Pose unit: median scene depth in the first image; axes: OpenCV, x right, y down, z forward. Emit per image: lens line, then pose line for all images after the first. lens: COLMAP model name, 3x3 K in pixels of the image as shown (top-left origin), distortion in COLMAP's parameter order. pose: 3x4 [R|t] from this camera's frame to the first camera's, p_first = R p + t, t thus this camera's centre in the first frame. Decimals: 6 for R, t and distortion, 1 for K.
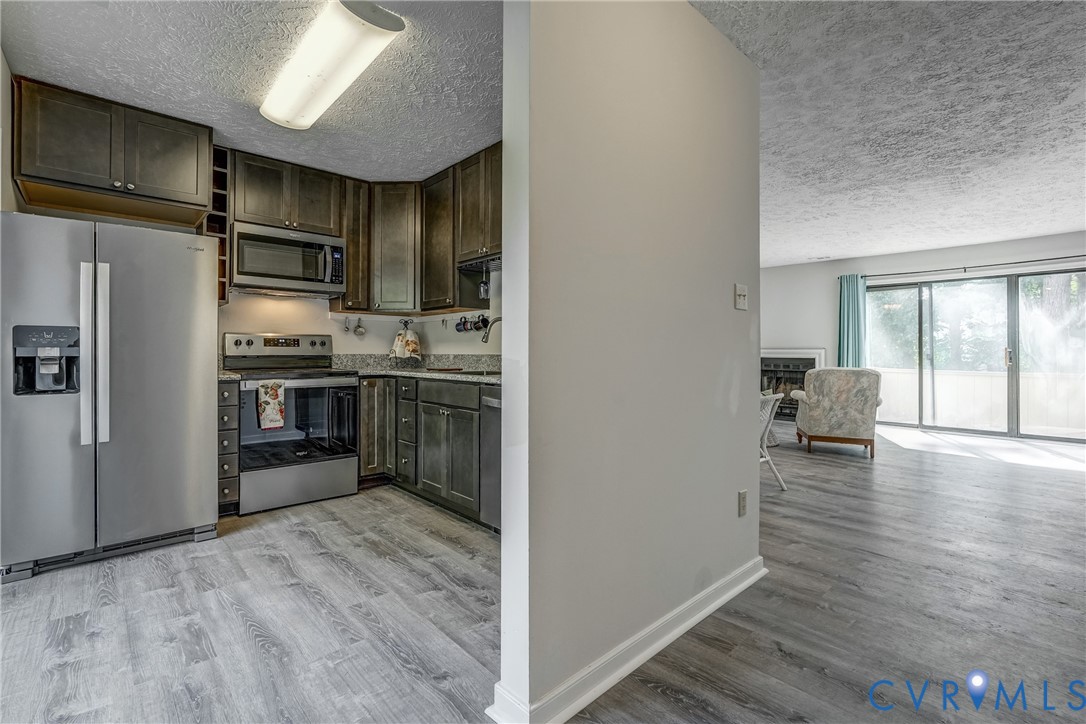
lens RADIAL K [[480.0, 0, 545.6], [0, 480.0, 352.4], [0, 0, 1]] dist [-0.018267, 0.000105]
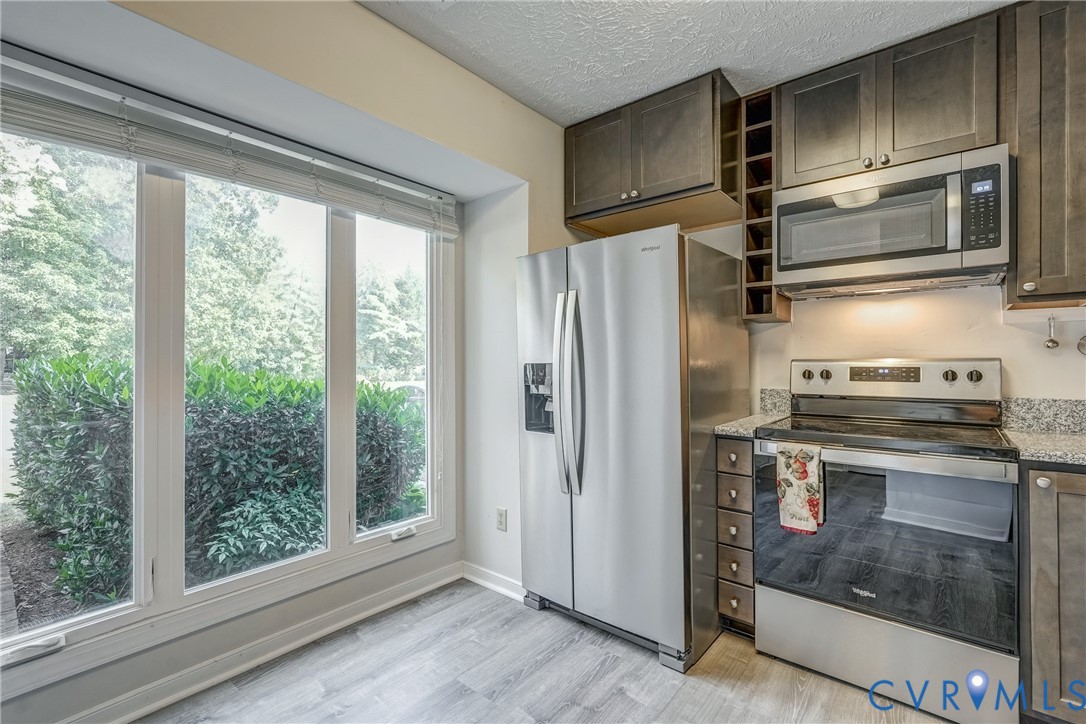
lens RADIAL K [[480.9, 0, 543.0], [0, 480.9, 362.0], [0, 0, 1]] dist [-0.016798, 0.009072]
pose [[0.119987, -0.011521, -0.992709, -0.038140], [-0.001764, 0.999929, -0.011818, -0.031569], [0.992774, 0.003169, 0.119959, 0.592698]]
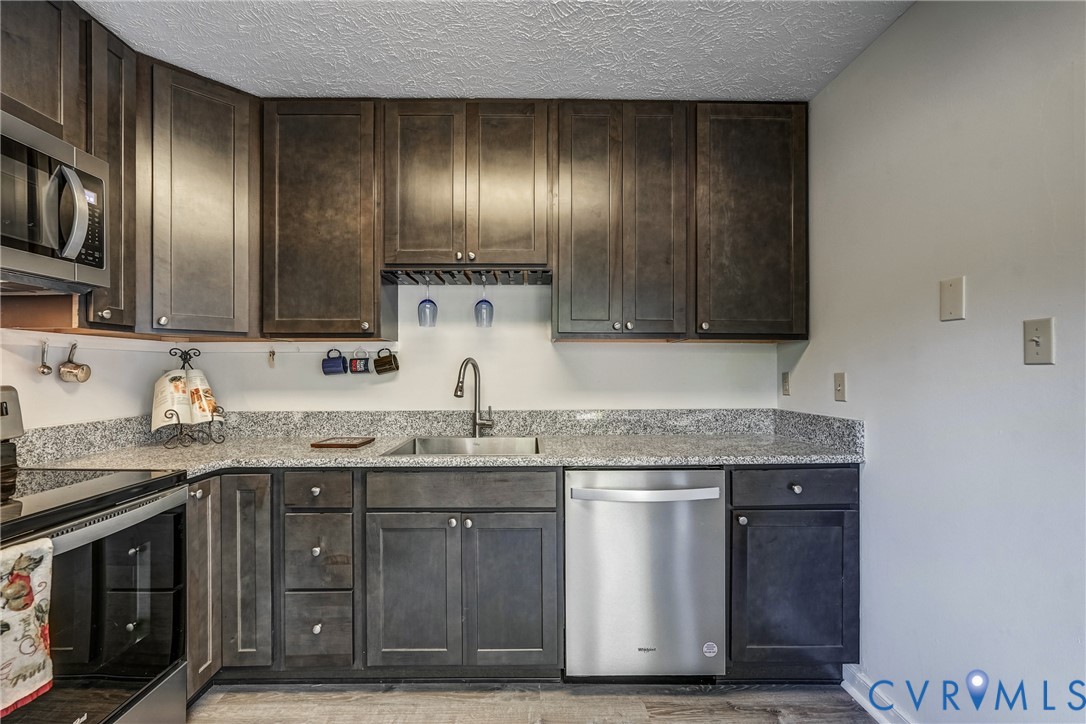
lens RADIAL K [[482.9, 0, 537.8], [0, 482.9, 367.2], [0, 0, 1]] dist [-0.021628, 0.011067]
pose [[0.673715, -0.005431, 0.738971, -0.539414], [0.008974, 0.999959, -0.000832, -0.057911], [-0.738936, 0.007192, 0.673737, 0.492603]]
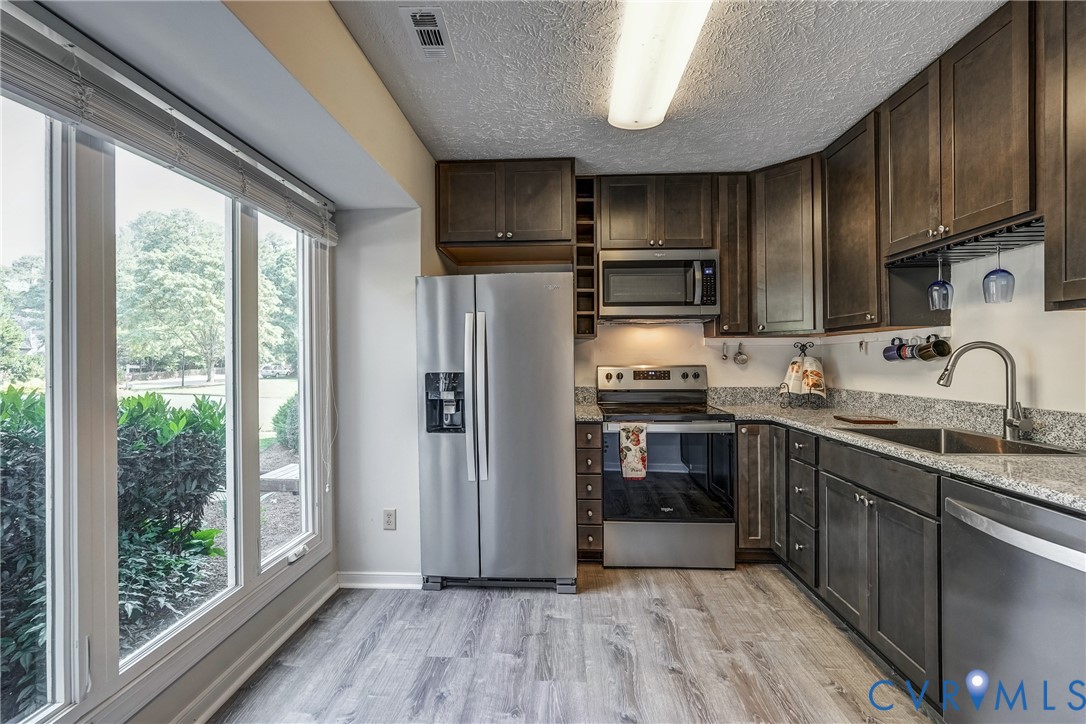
lens RADIAL K [[482.3, 0, 537.8], [0, 482.3, 358.0], [0, 0, 1]] dist [-0.019284, 0.009764]
pose [[0.689743, -0.013367, -0.723931, -0.046447], [0.008642, 0.999910, -0.010229, -0.051709], [0.724003, 0.000799, 0.689797, 0.243173]]
